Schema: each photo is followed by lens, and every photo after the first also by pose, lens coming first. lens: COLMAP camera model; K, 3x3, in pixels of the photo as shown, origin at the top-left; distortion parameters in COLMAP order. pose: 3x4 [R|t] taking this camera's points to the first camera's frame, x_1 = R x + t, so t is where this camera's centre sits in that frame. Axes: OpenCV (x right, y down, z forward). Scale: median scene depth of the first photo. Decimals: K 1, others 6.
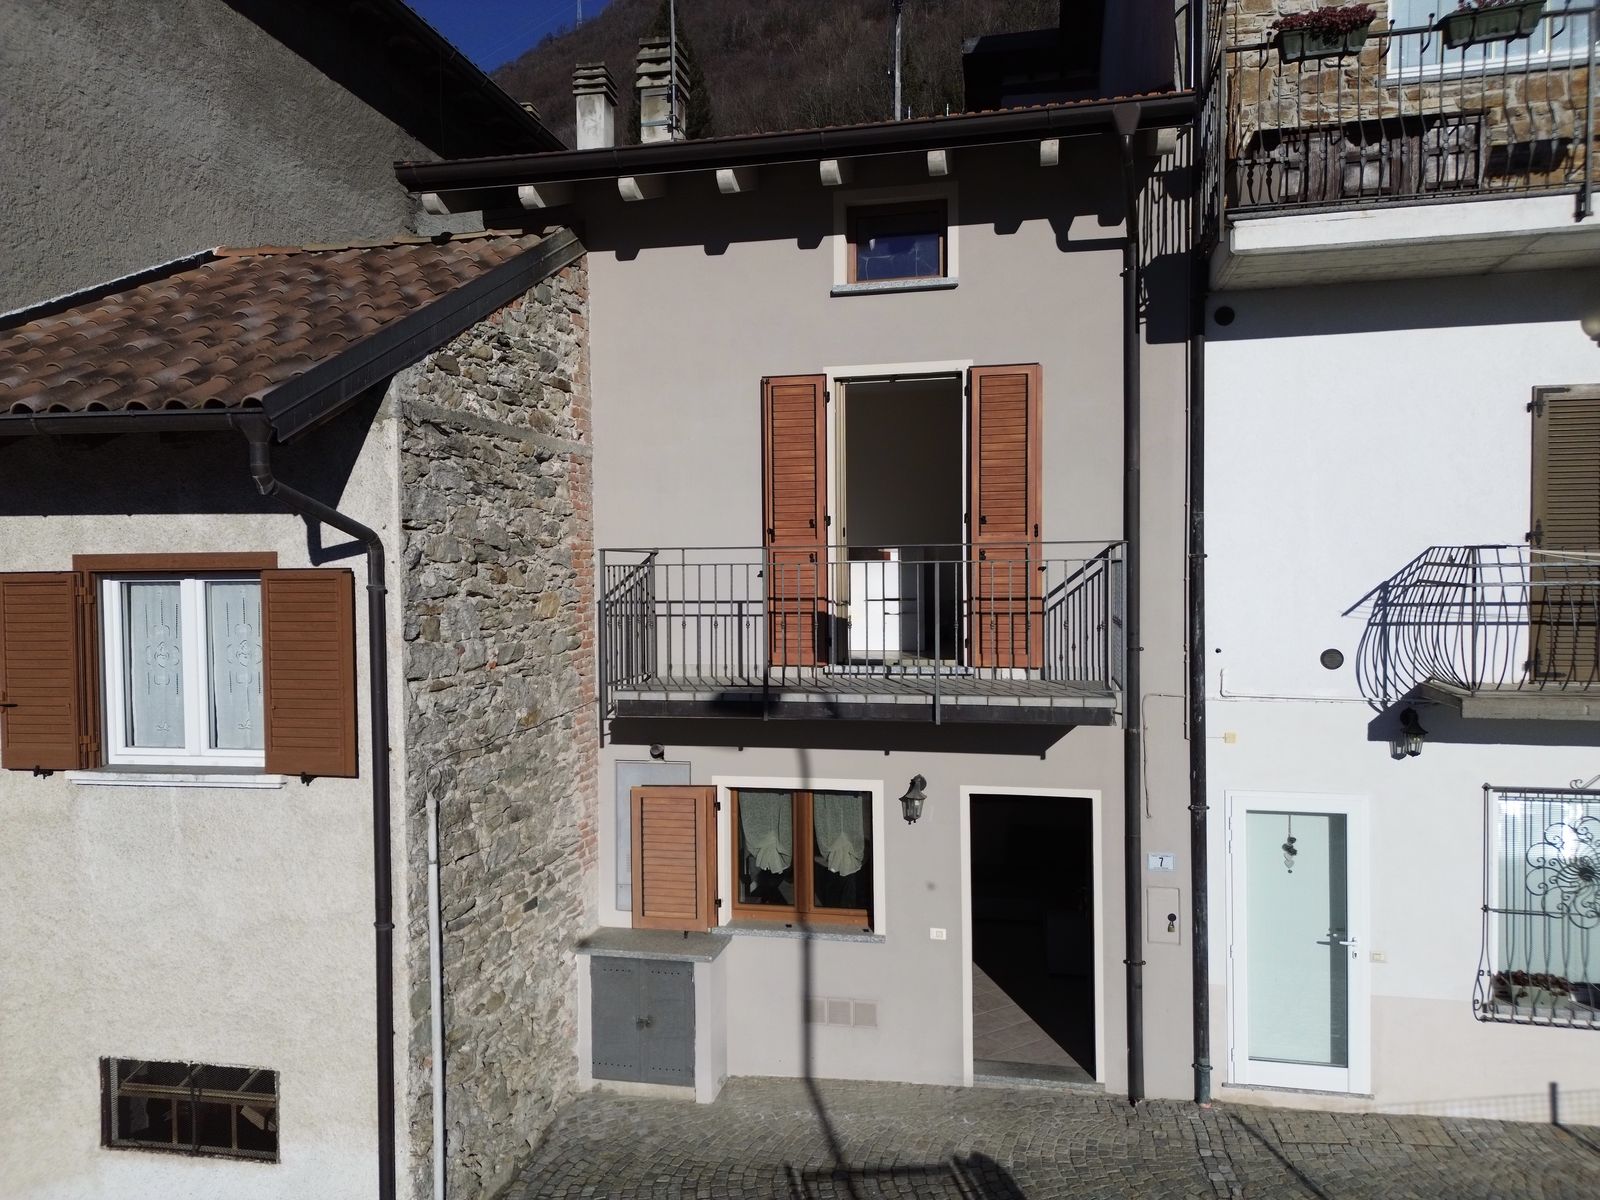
lens RADIAL K [[1115.0, 0, 796.6], [0, 1115.0, 603.6], [0, 0, 1]] dist [0.066823, -0.049694]
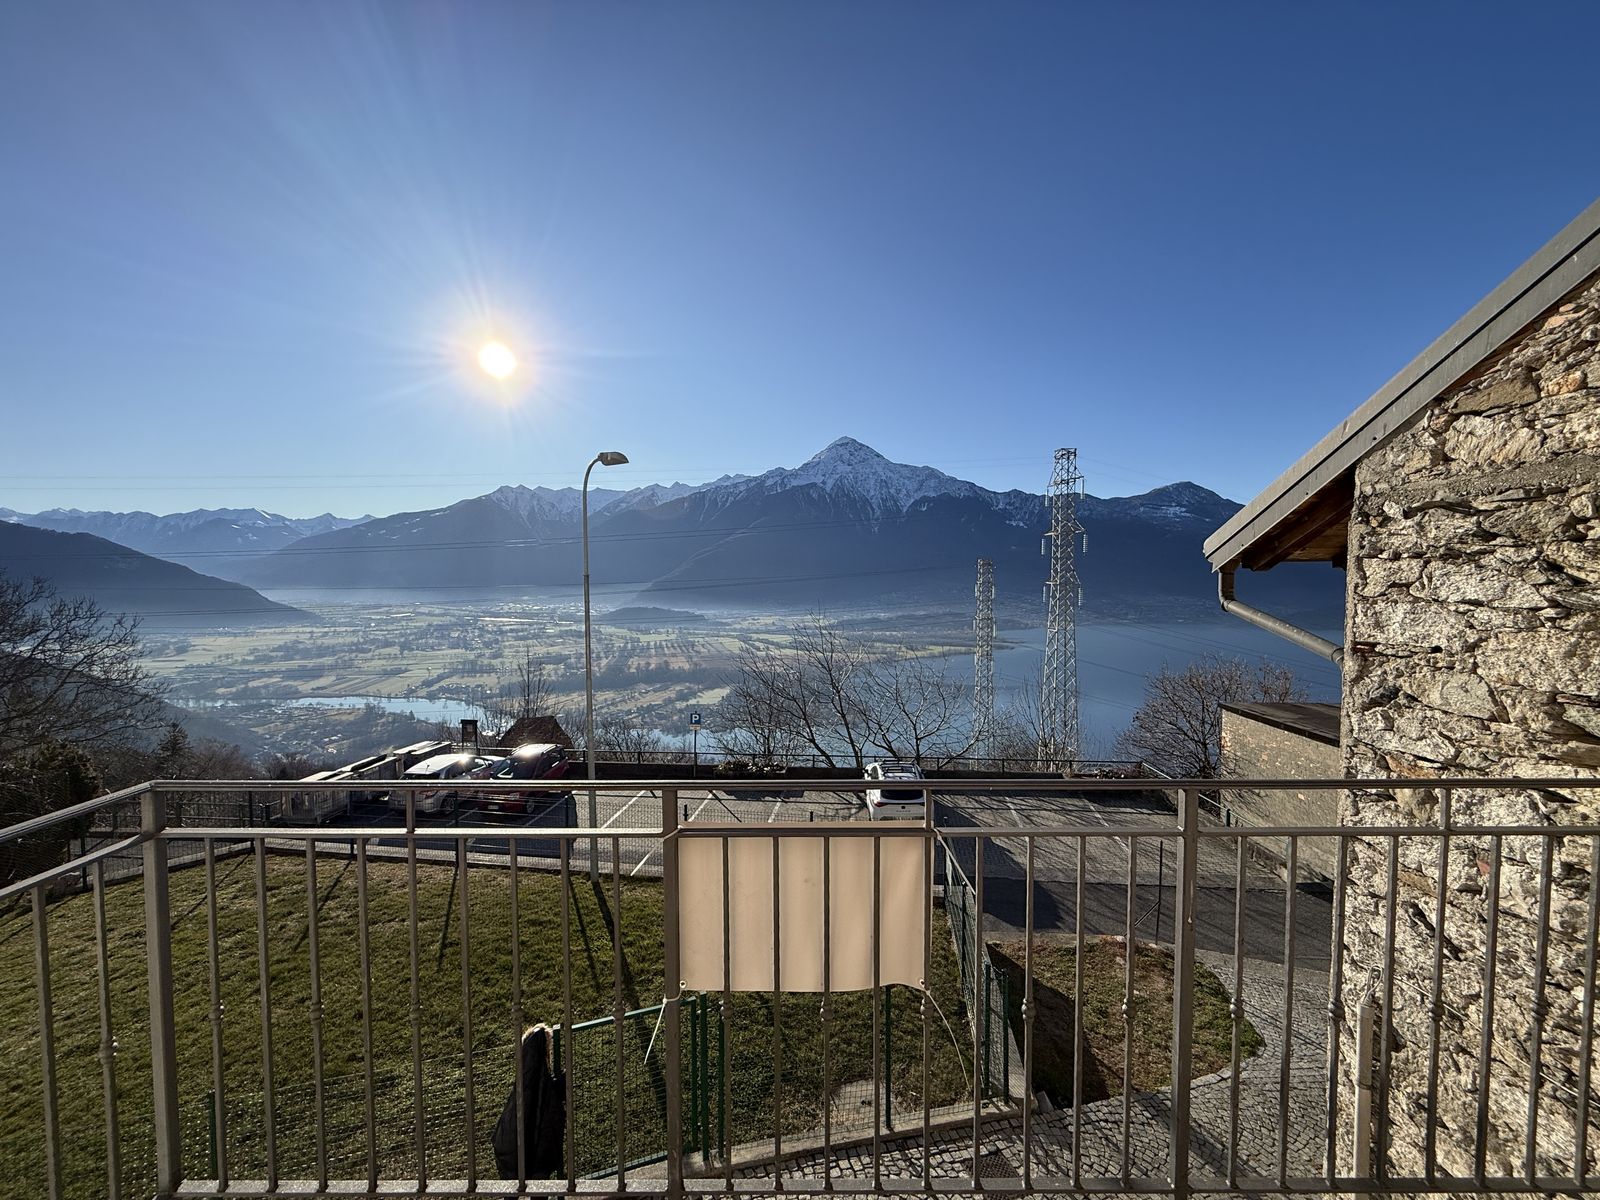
lens RADIAL K [[634.8, 0, 798.8], [0, 634.8, 599.0], [0, 0, 1]] dist [-0.000554, 0.000016]
pose [[-0.977909, 0.025253, -0.207500, 0.112271], [0.010228, 0.997267, 0.073168, -0.113297], [0.208780, 0.069429, -0.975495, 1.072201]]
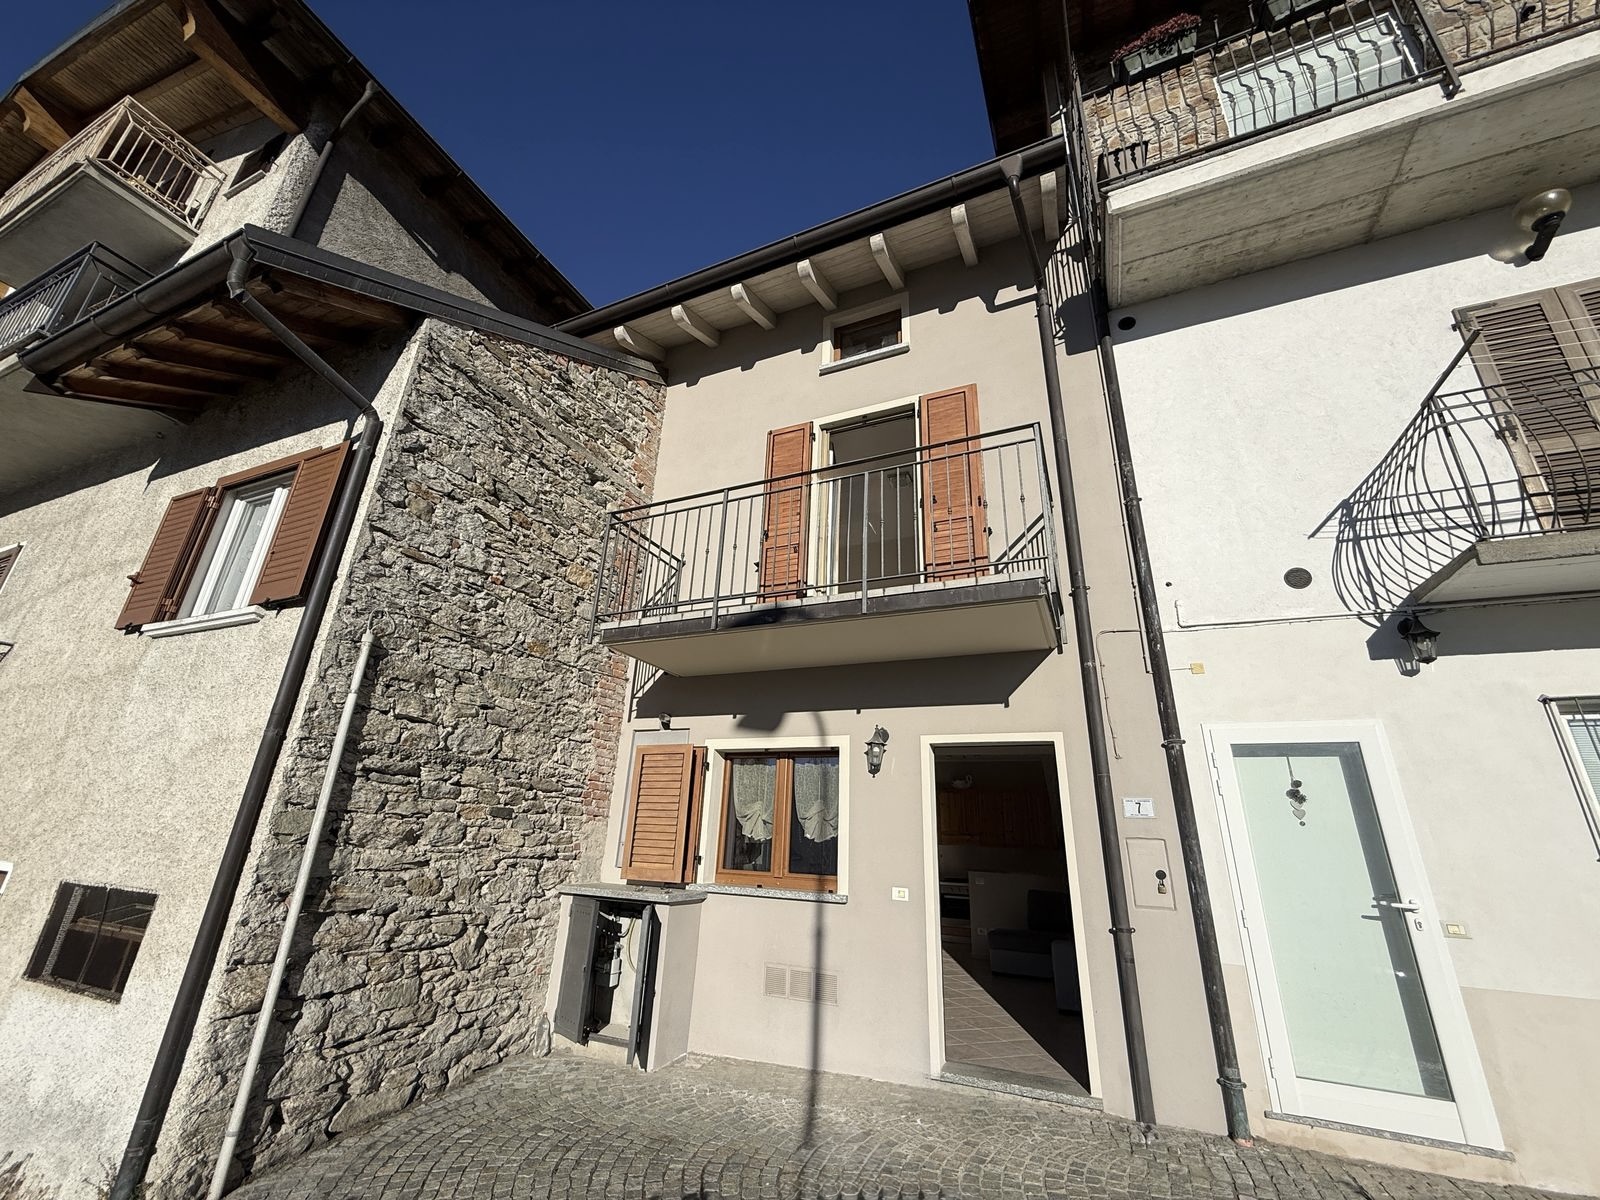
lens RADIAL K [[638.5, 0, 795.8], [0, 638.5, 600.0], [0, 0, 1]] dist [0.002449, -0.000057]
pose [[0.975388, -0.029007, -0.218580, 0.173185], [-0.056240, 0.925794, -0.373823, 0.283551], [0.213203, 0.376915, 0.901376, 0.417934]]
